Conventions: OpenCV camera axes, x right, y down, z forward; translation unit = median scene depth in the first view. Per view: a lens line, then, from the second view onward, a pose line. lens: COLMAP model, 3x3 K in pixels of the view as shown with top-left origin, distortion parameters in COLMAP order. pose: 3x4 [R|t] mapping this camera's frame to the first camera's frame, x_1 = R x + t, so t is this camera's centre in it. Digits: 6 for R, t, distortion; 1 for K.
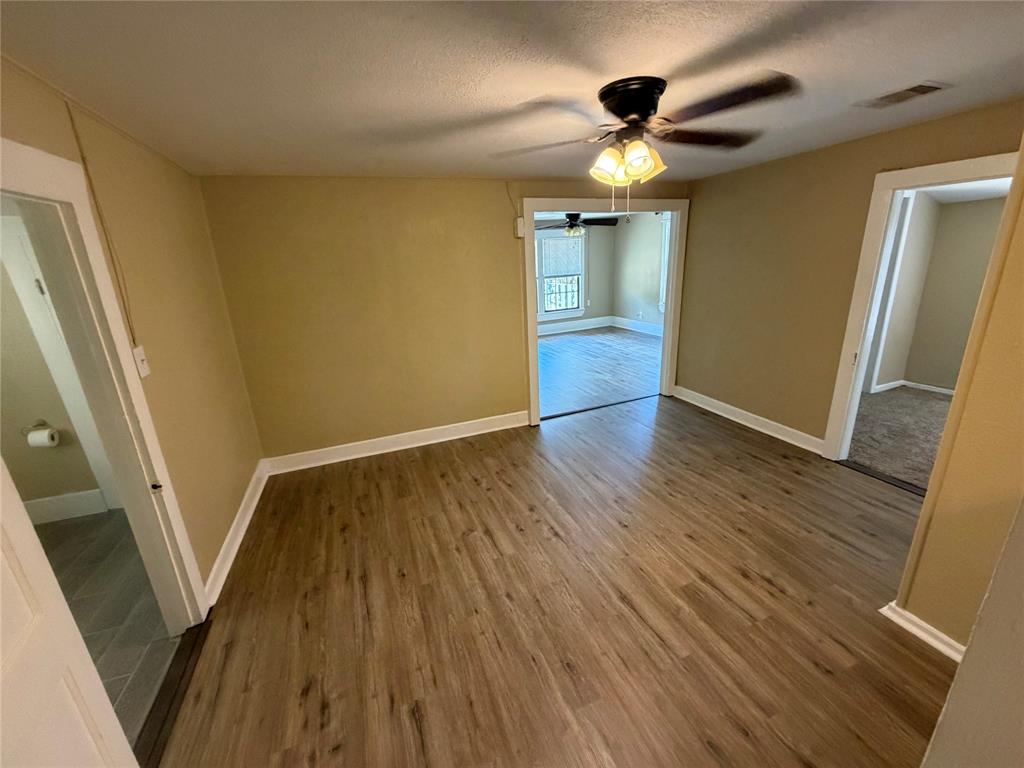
lens RADIAL K [[409.2, 0, 508.2], [0, 409.2, 386.4], [0, 0, 1]] dist [-0.001418, 0.000195]
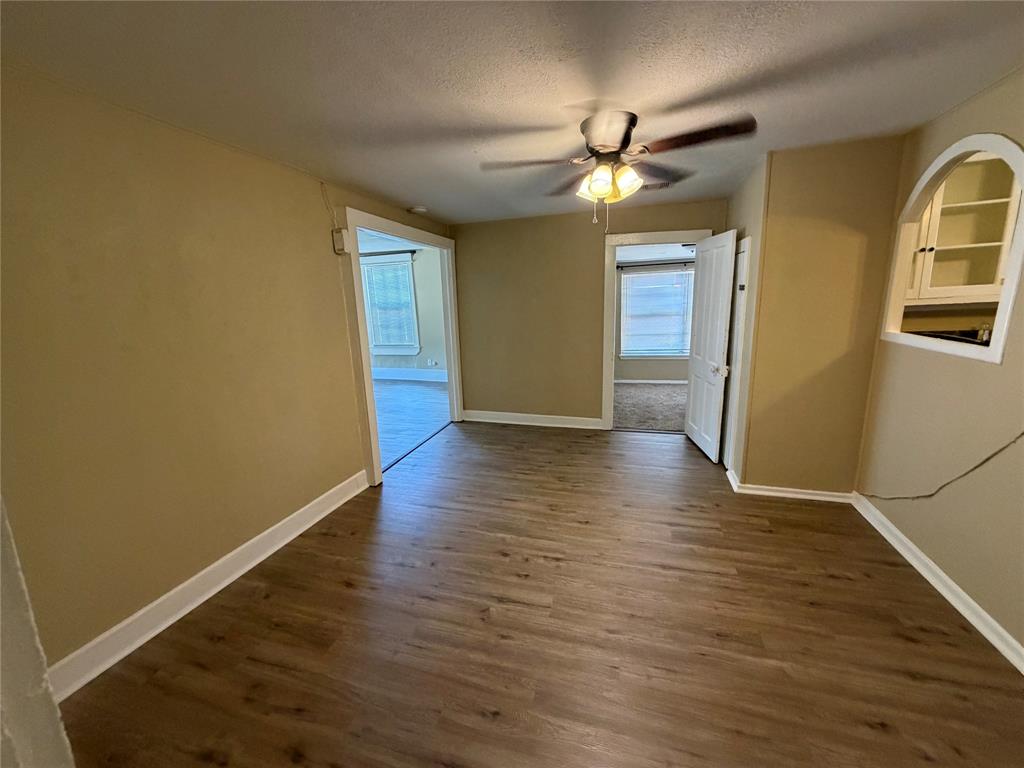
lens RADIAL K [[409.2, 0, 509.9], [0, 409.2, 387.1], [0, 0, 1]] dist [-0.001418, 0.000195]
pose [[0.617121, -0.136605, 0.774920, -0.453115], [0.238256, 0.971025, -0.018565, -0.016721], [-0.749931, 0.196086, 0.631787, 0.315636]]
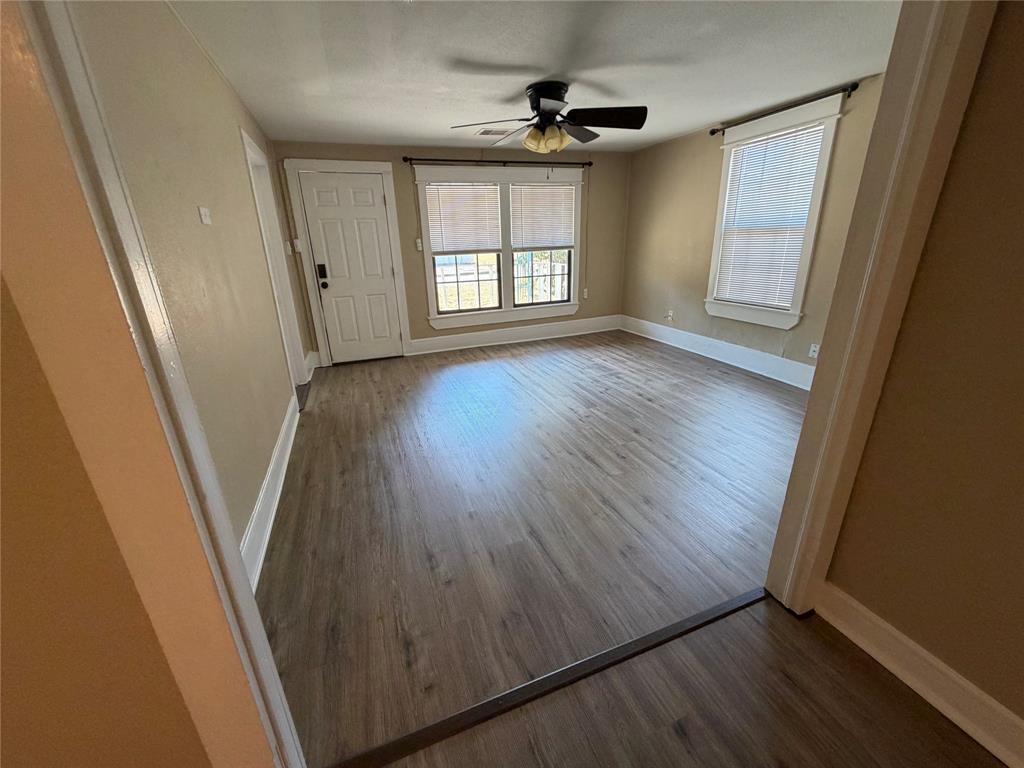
lens RADIAL K [[409.2, 0, 509.7], [0, 409.2, 385.4], [0, 0, 1]] dist [-0.001418, 0.000195]
pose [[0.999679, 0.024530, -0.006412, 0.227284], [-0.024248, 0.998871, 0.040843, -0.222154], [0.007406, -0.040675, 0.999145, 0.948558]]
